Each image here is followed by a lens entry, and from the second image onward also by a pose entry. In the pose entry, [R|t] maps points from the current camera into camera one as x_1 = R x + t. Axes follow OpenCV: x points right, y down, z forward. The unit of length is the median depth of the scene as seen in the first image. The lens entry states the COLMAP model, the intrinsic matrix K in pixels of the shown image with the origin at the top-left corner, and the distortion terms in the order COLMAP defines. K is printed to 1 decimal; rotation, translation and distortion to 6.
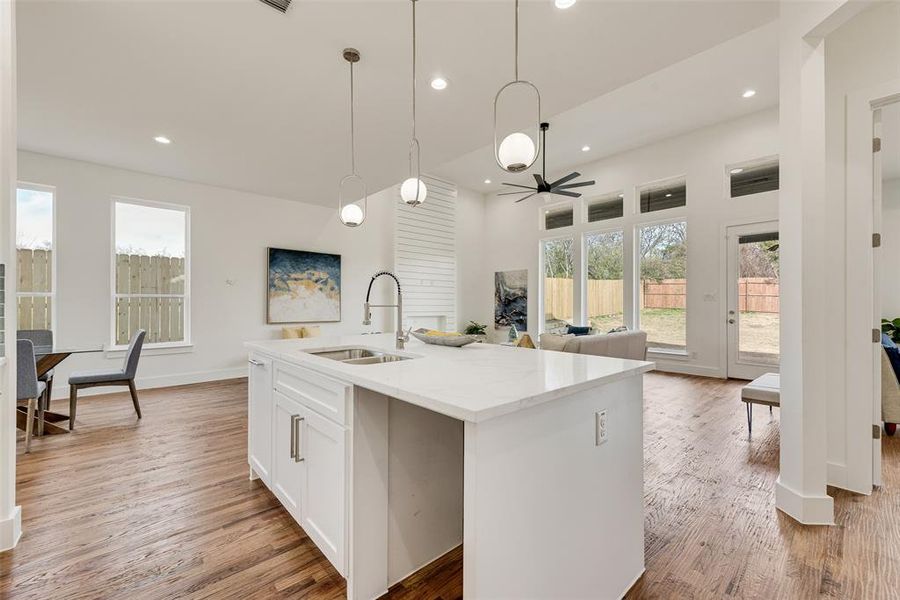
lens RADIAL K [[358.0, 0, 448.0], [0, 358.0, 305.0], [0, 0, 1]] dist [0.011785, -0.002265]
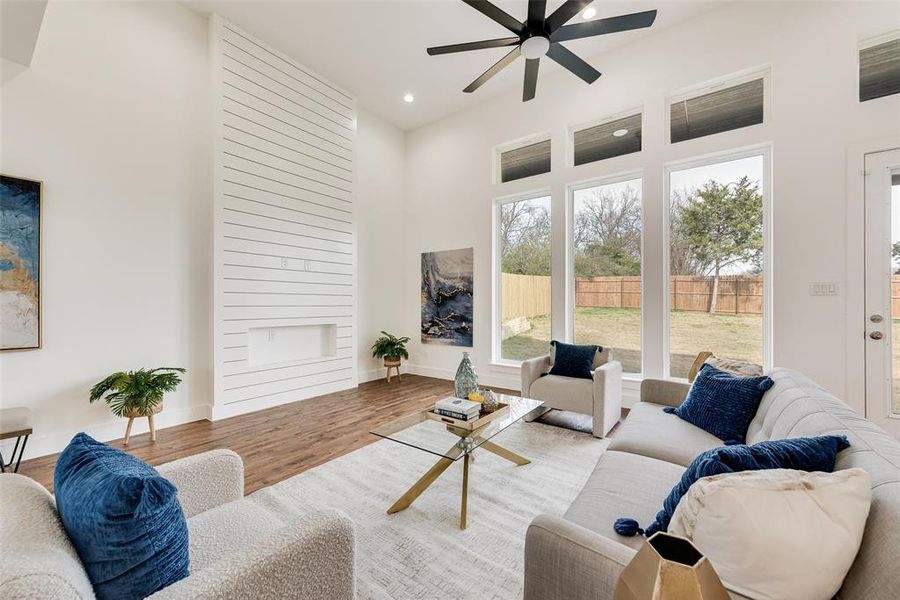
lens RADIAL K [[358.0, 0, 439.2], [0, 358.0, 301.6], [0, 0, 1]] dist [0.011785, -0.002265]
pose [[0.984294, -0.001584, 0.176531, 0.053023], [0.002654, 0.999980, -0.005825, -0.001529], [-0.176518, 0.006202, 0.984278, 0.392944]]
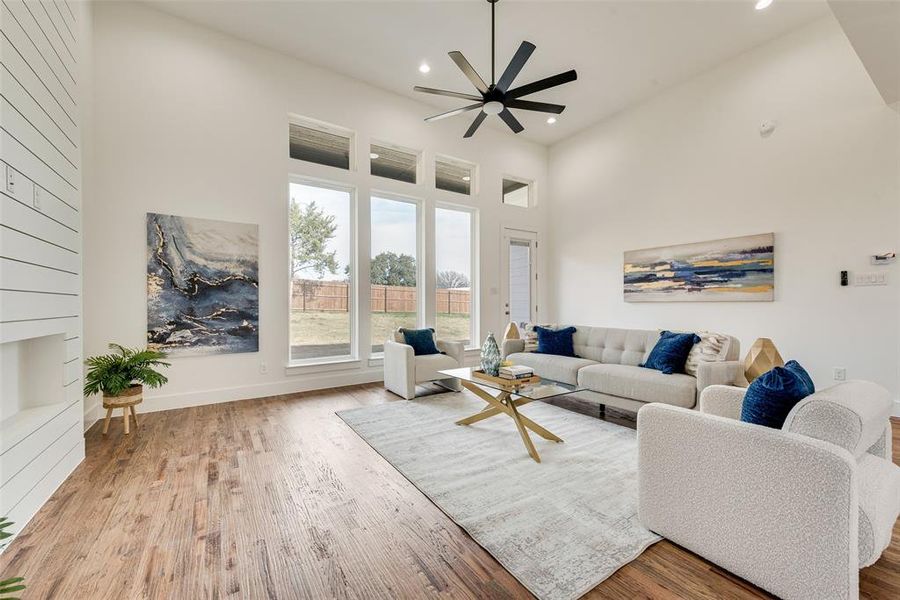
lens RADIAL K [[358.0, 0, 457.8], [0, 358.0, 304.1], [0, 0, 1]] dist [0.011785, -0.002265]
pose [[0.154178, -0.003834, 0.988036, -0.217642], [0.003866, 0.999987, 0.003277, 0.008715], [-0.988035, 0.003315, 0.154191, 0.642844]]
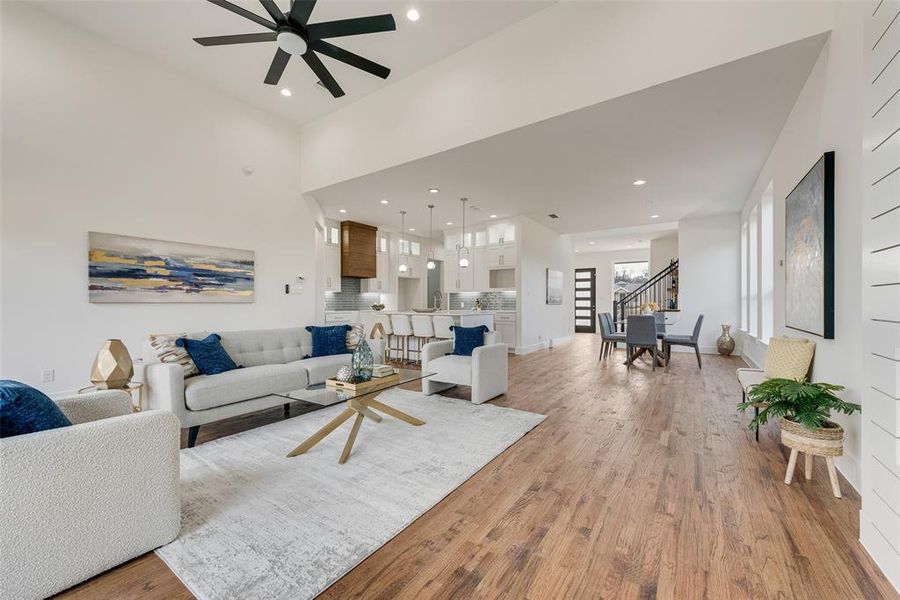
lens RADIAL K [[358.0, 0, 439.9], [0, 358.0, 302.7], [0, 0, 1]] dist [0.011785, -0.002265]
pose [[-0.979354, -0.000329, -0.202153, 0.120705], [0.000155, 0.999997, -0.002376, 0.009262], [0.202153, -0.002358, -0.979351, 0.982561]]
